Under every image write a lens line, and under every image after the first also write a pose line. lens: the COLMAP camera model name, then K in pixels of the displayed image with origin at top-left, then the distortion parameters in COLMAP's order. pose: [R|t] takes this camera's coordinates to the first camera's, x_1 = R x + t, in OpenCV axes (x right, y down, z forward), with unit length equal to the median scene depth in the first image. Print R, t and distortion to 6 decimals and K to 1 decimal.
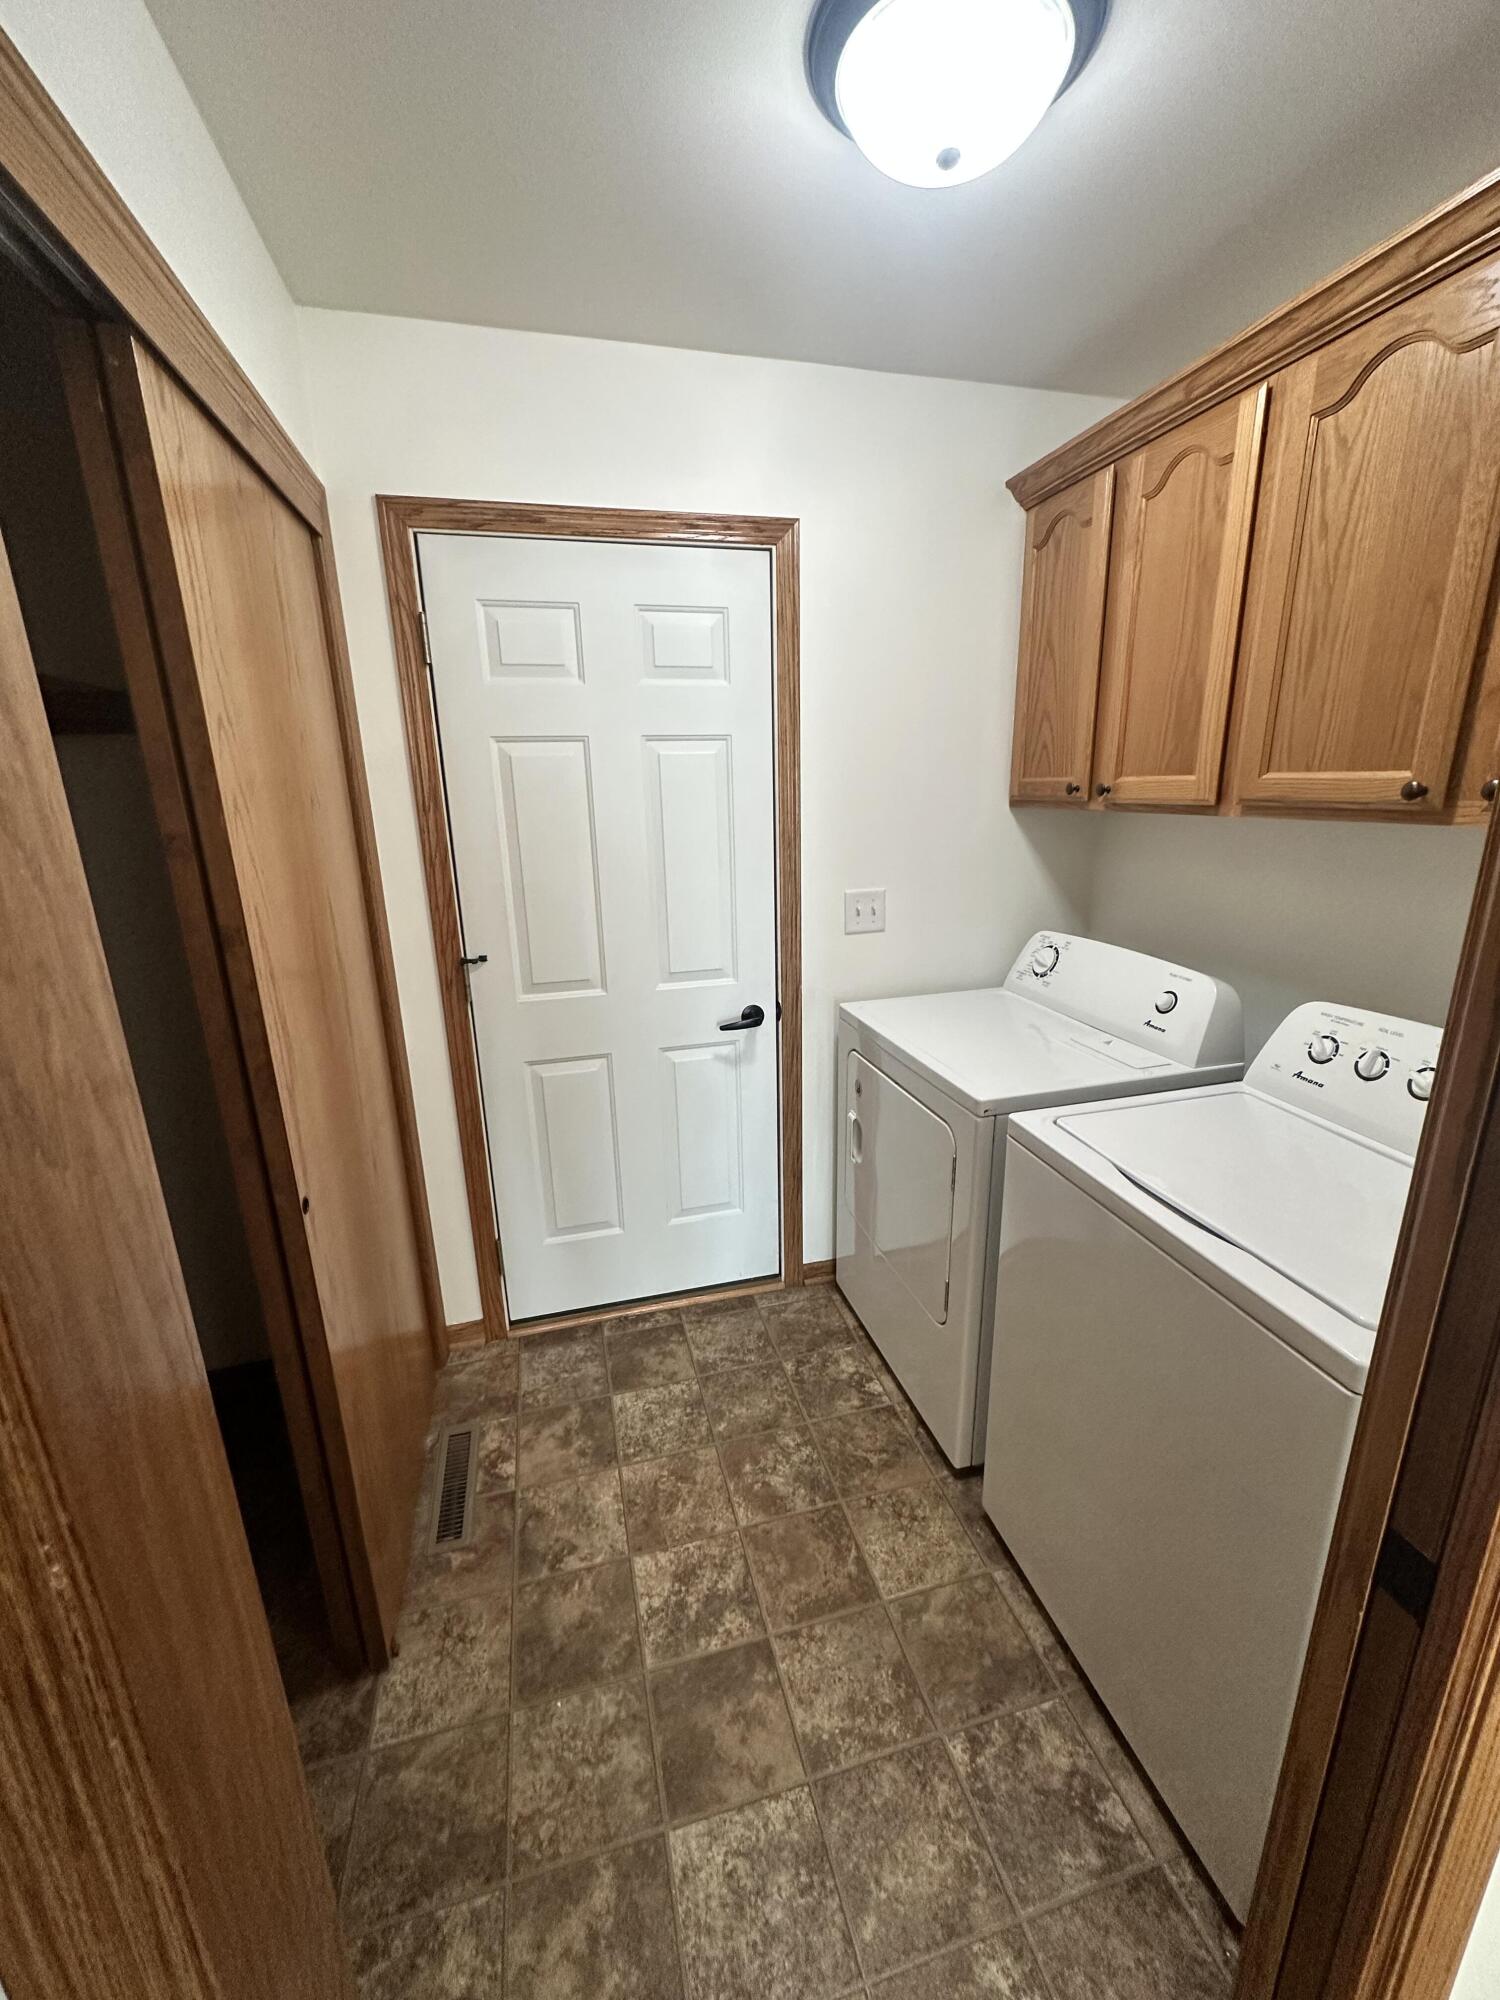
lens RADIAL K [[796.8, 0, 752.0], [0, 796.8, 1002.1], [0, 0, 1]] dist [-0.000835, 0.000388]
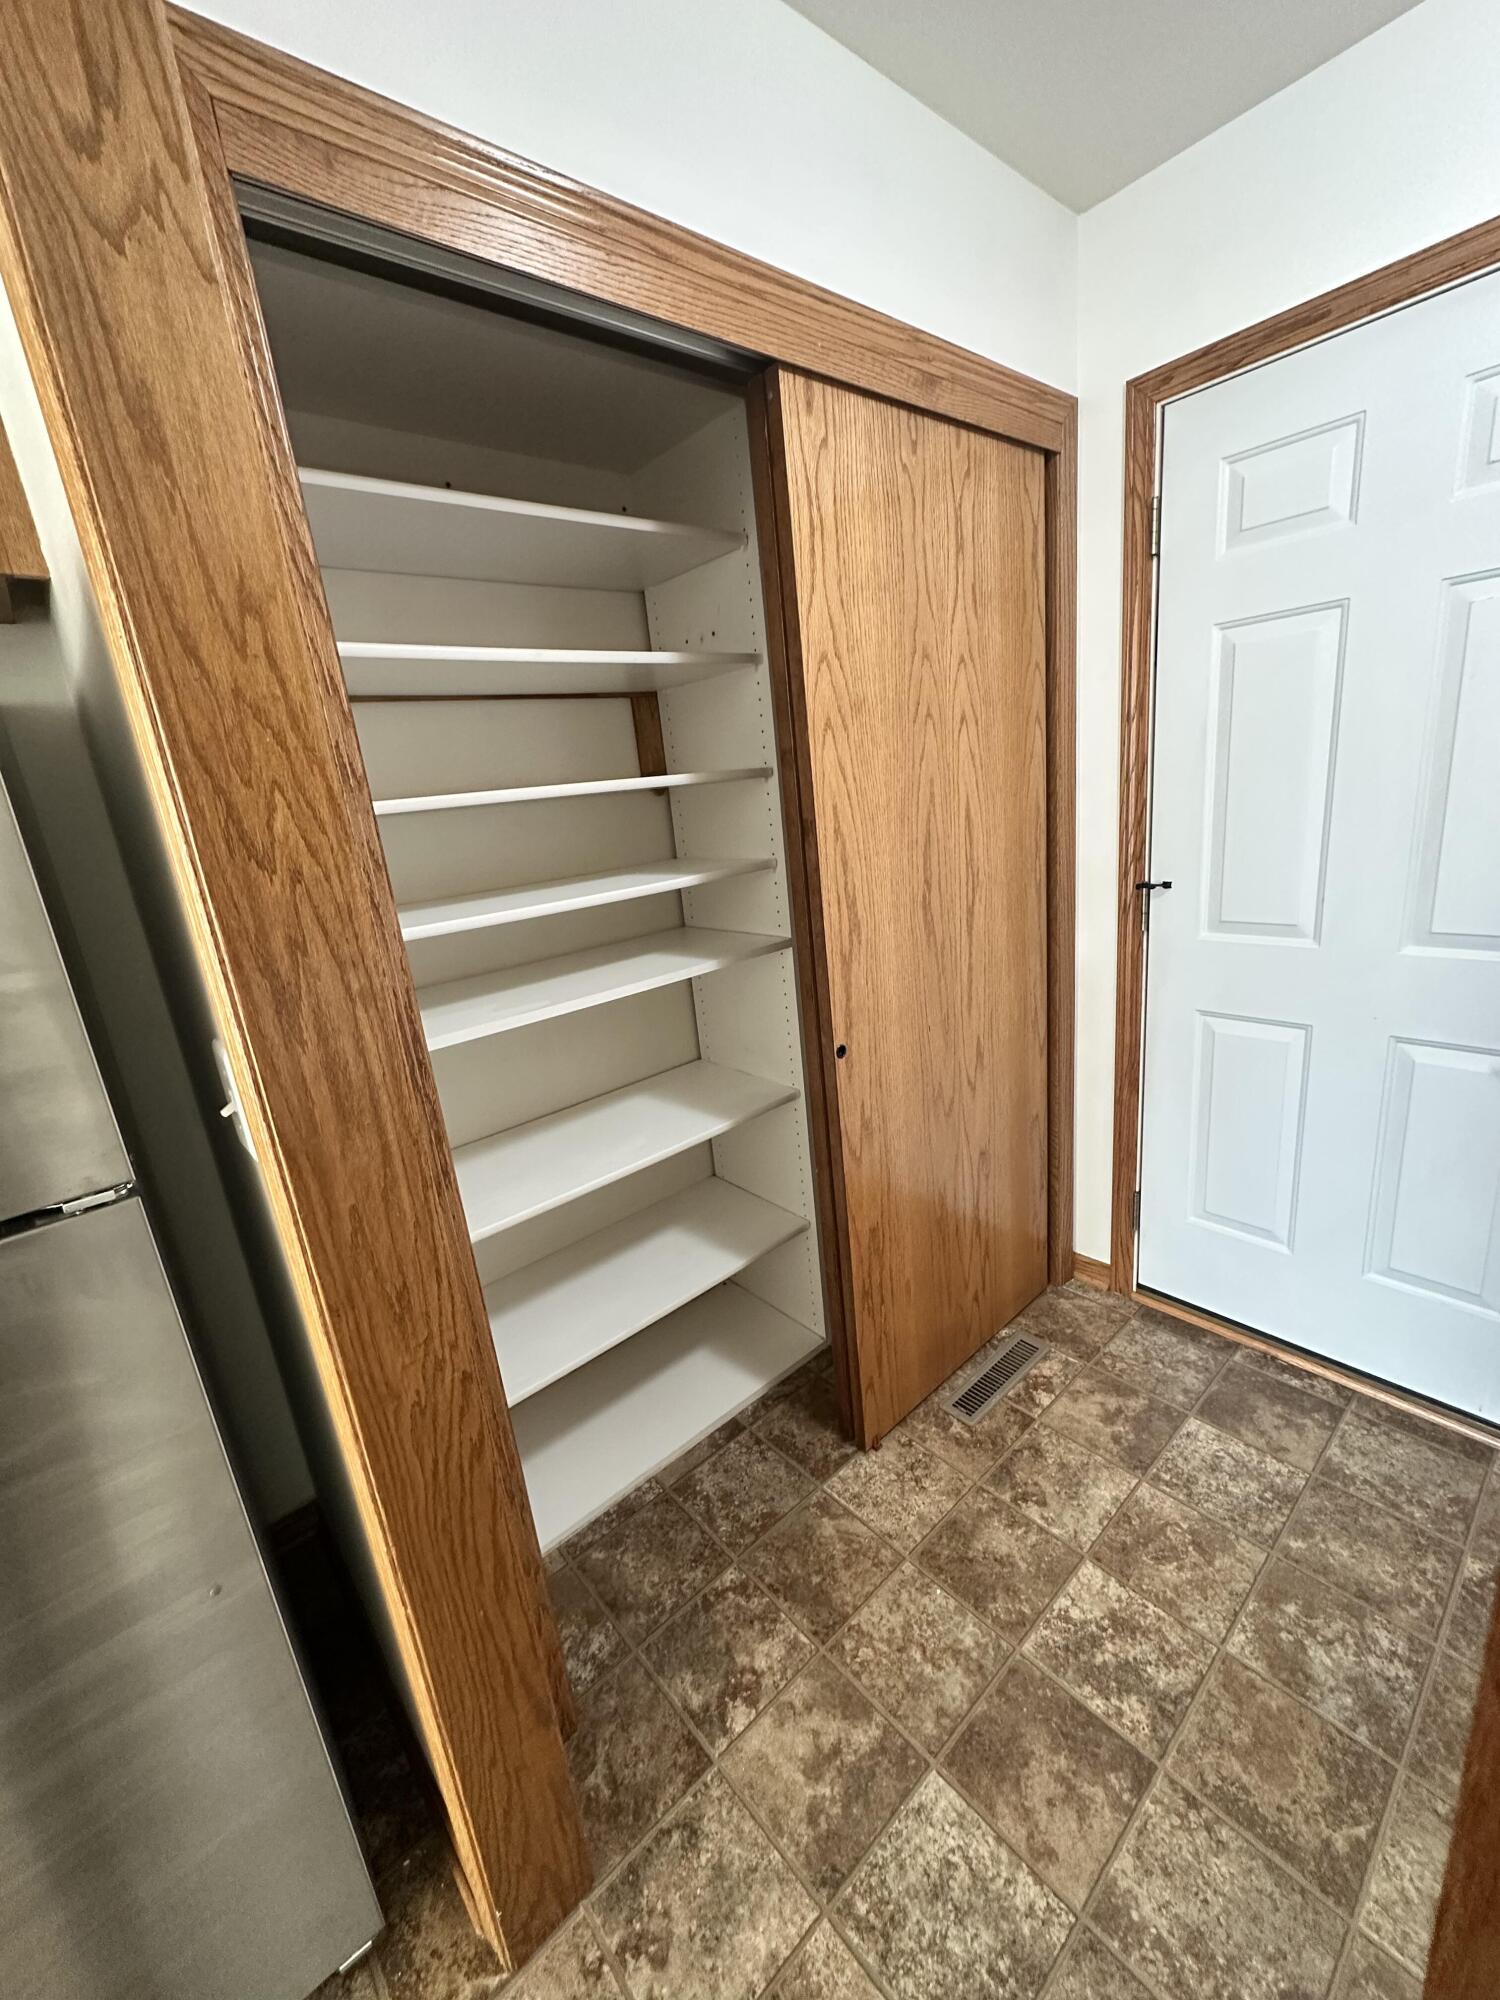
lens RADIAL K [[796.8, 0, 752.0], [0, 796.8, 1002.1], [0, 0, 1]] dist [-0.000835, 0.000388]
pose [[0.441716, 0.213965, -0.871267, 0.317839], [-0.151480, 0.974988, 0.162639, -0.001329], [0.884274, 0.060139, 0.463079, 0.208441]]
